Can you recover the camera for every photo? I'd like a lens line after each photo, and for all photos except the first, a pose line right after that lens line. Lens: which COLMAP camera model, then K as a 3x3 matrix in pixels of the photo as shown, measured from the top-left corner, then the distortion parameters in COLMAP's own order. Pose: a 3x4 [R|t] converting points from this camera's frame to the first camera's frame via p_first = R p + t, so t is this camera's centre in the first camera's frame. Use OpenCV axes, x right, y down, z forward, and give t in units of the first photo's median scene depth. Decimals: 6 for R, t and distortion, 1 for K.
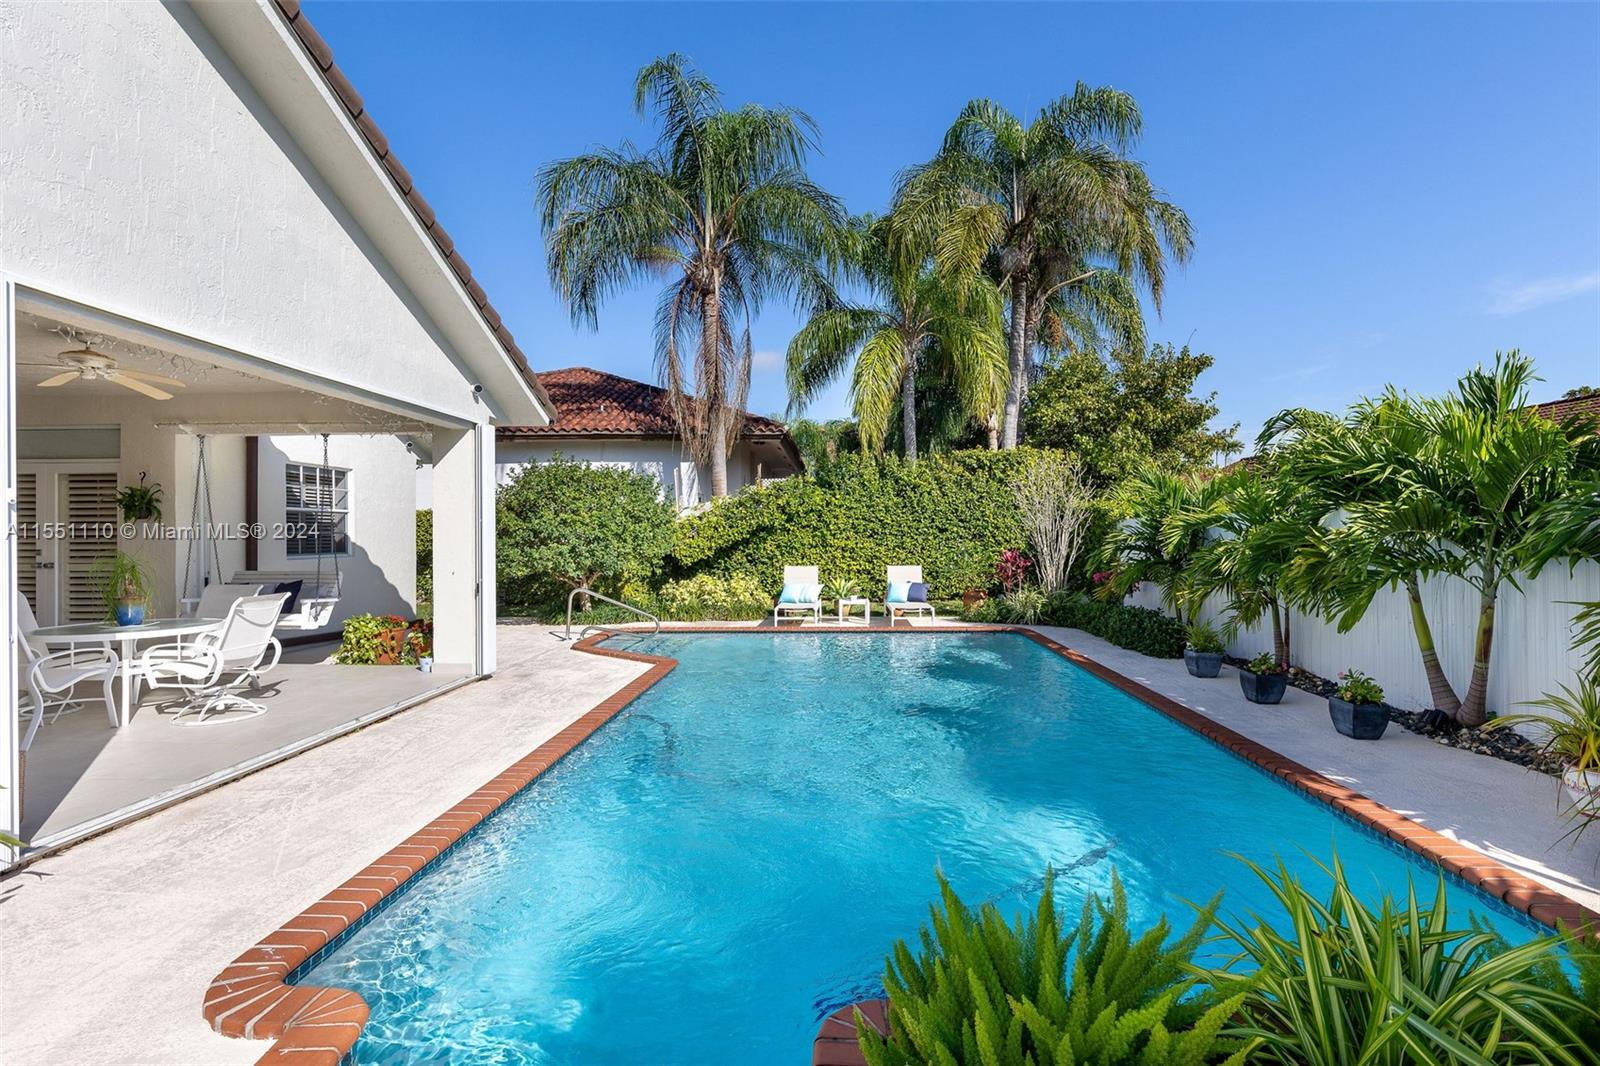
lens RADIAL K [[750.3, 0, 805.8], [0, 750.3, 534.4], [0, 0, 1]] dist [0.011764, -0.025310]
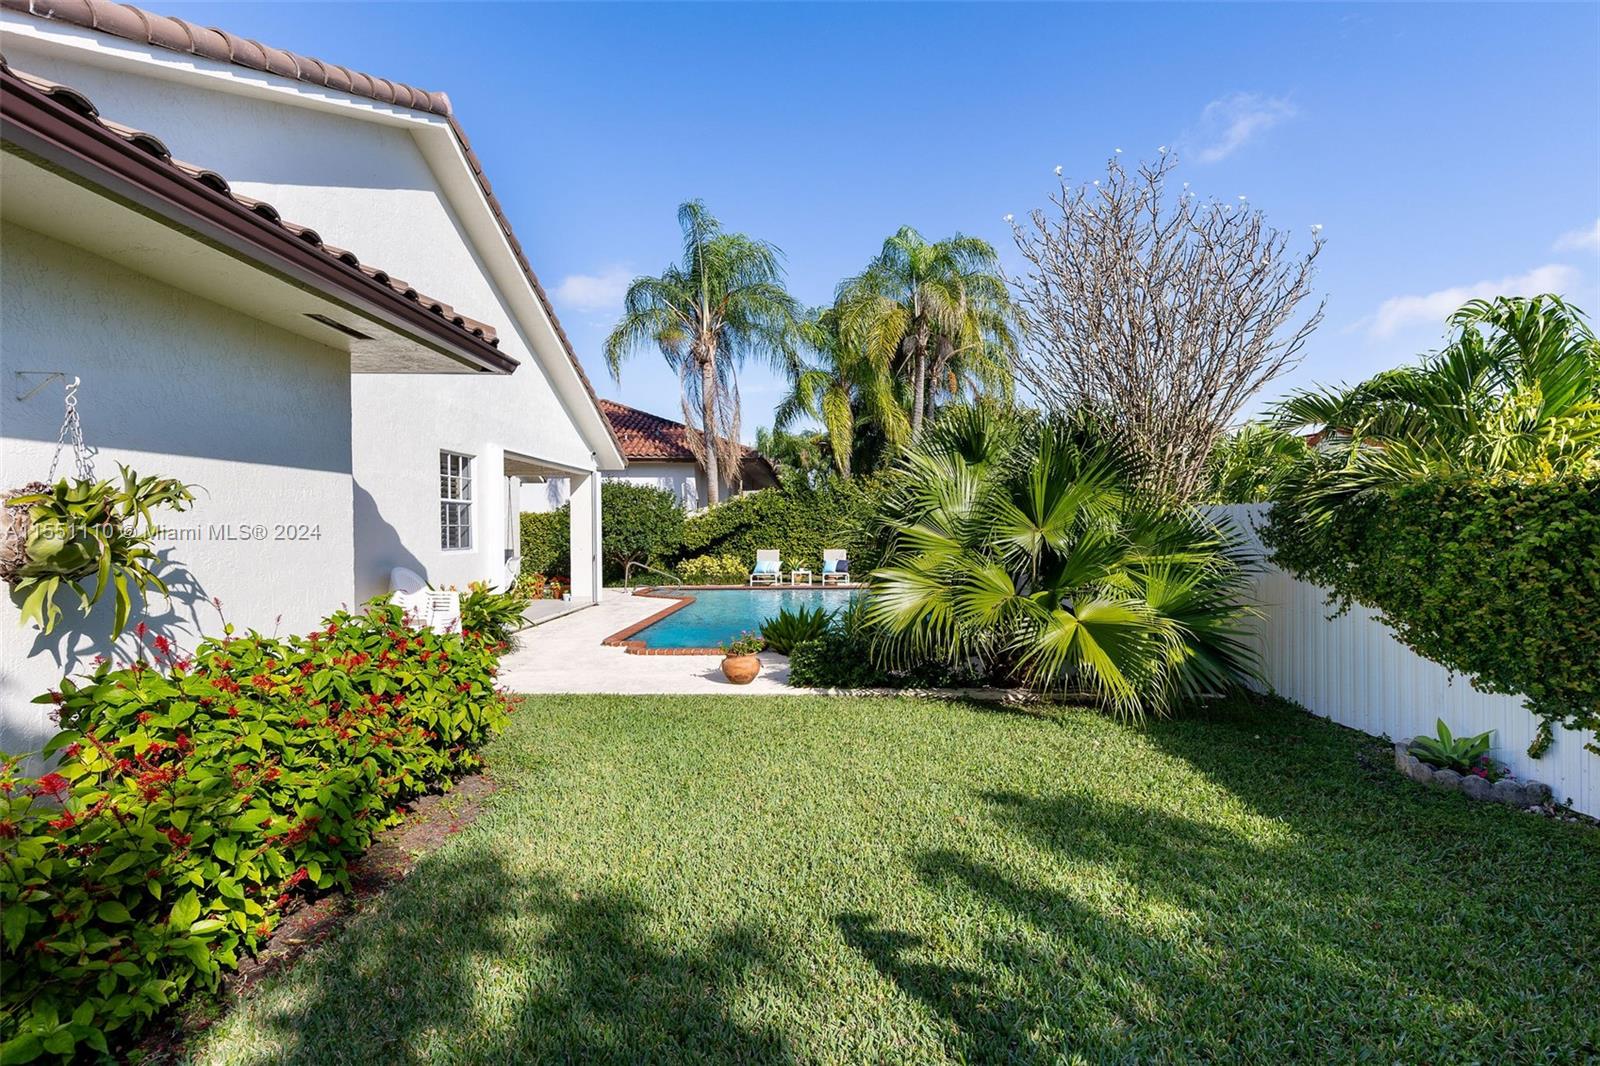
lens RADIAL K [[750.3, 0, 805.8], [0, 750.3, 534.4], [0, 0, 1]] dist [0.011764, -0.025310]
pose [[0.999801, -0.001066, 0.019918, 0.039581], [0.000929, 0.999976, 0.006901, 0.000101], [-0.019925, -0.006881, 0.999778, -0.530154]]
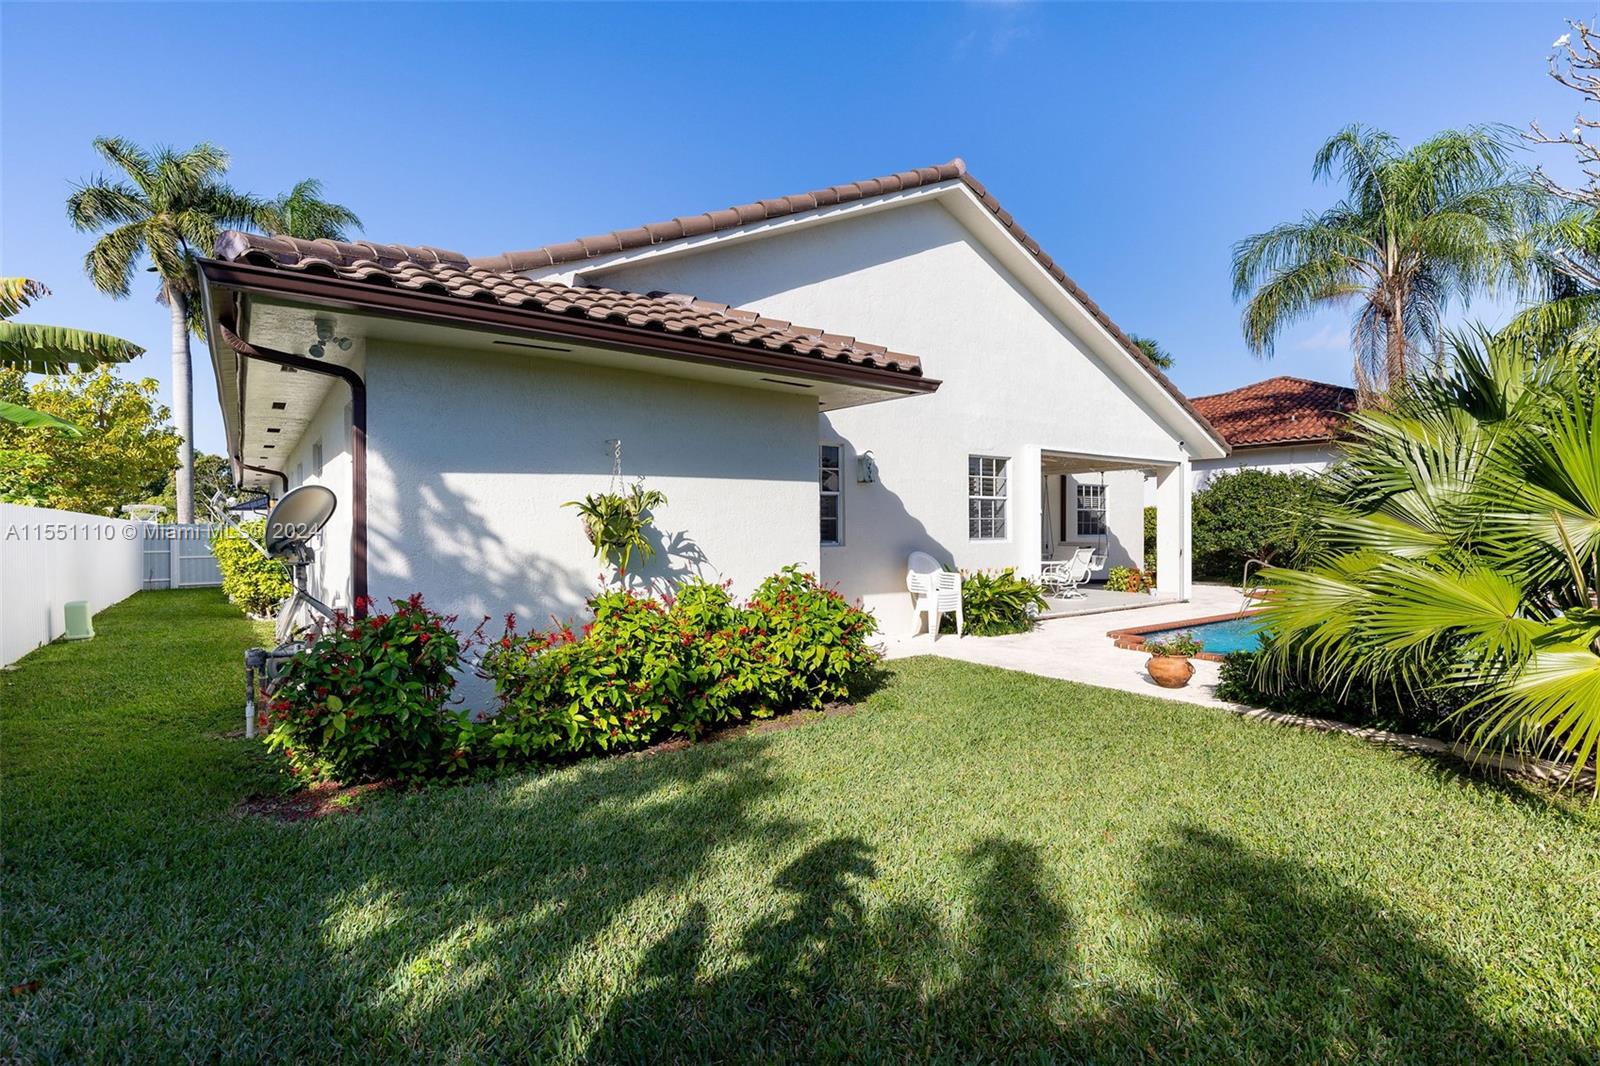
lens RADIAL K [[750.3, 0, 805.8], [0, 750.3, 534.4], [0, 0, 1]] dist [0.011764, -0.025310]
pose [[0.623834, 0.008689, -0.781509, 0.242532], [0.000514, 0.999933, 0.011528, 0.003614], [0.781557, -0.007593, 0.623788, -0.488707]]
